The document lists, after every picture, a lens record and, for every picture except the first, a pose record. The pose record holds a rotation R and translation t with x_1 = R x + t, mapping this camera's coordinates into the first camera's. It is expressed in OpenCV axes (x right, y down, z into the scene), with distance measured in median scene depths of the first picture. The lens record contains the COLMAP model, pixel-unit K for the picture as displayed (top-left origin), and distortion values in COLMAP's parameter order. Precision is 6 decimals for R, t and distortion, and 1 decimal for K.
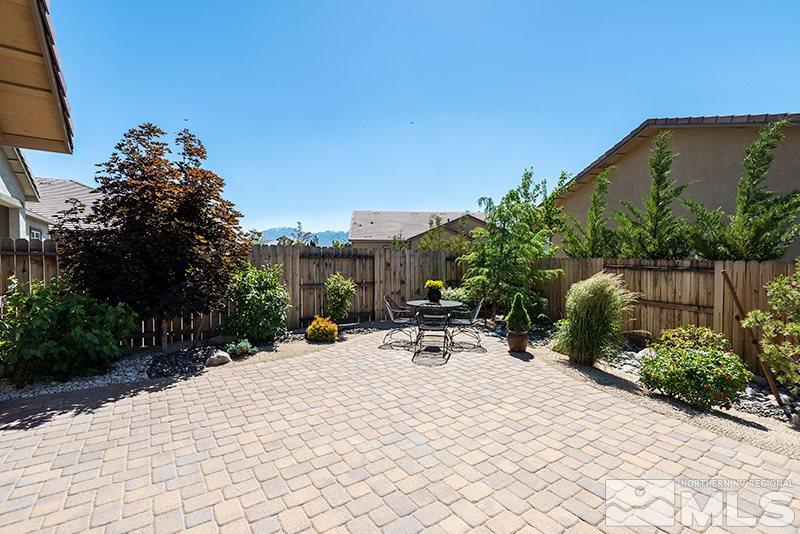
lens RADIAL K [[368.7, 0, 404.3], [0, 368.7, 274.8], [0, 0, 1]] dist [0.007631, -0.002160]
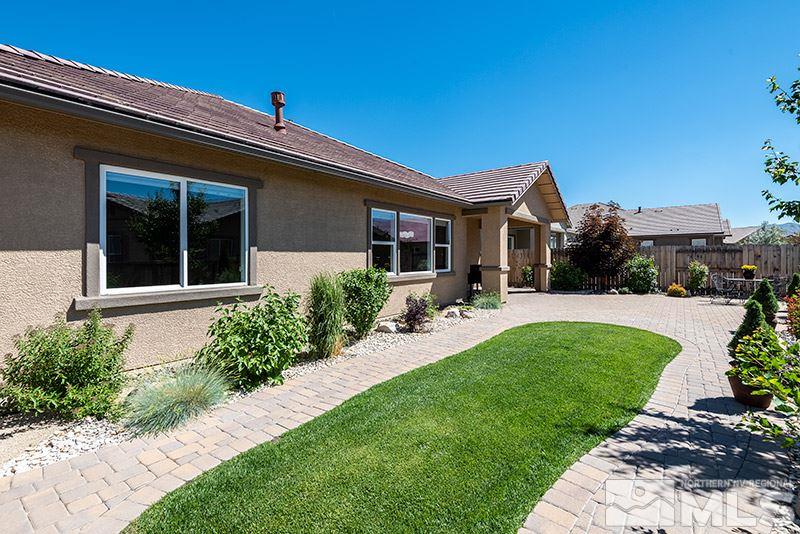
lens RADIAL K [[368.7, 0, 398.4], [0, 368.7, 262.2], [0, 0, 1]] dist [0.007631, -0.002160]
pose [[0.313365, 0.009198, -0.949588, 1.228405], [-0.032695, 0.999465, -0.001108, 0.058224], [0.949070, 0.031394, 0.313498, -1.026744]]
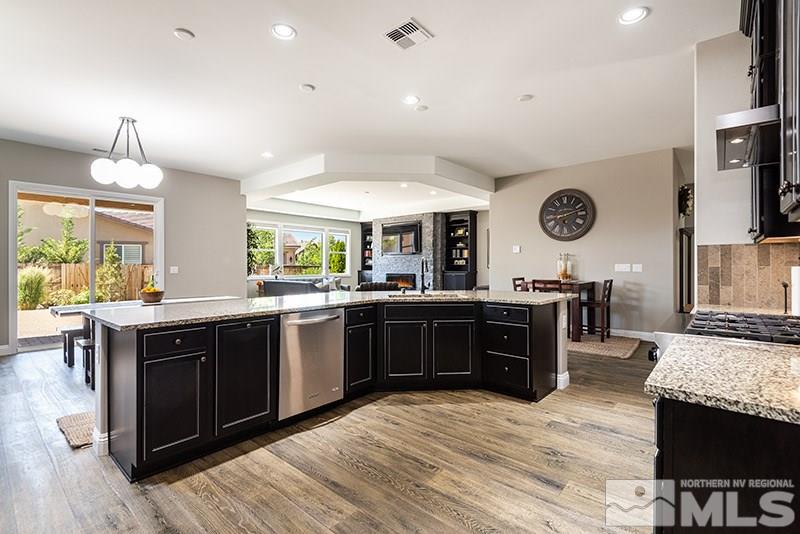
lens RADIAL K [[368.7, 0, 400.2], [0, 368.7, 267.3], [0, 0, 1]] dist [0.007631, -0.002160]
pose [[-0.240841, -0.000720, 0.970564, -1.984215], [0.042509, 0.999032, 0.011289, 0.053664], [-0.969633, 0.043976, -0.240578, -0.557221]]
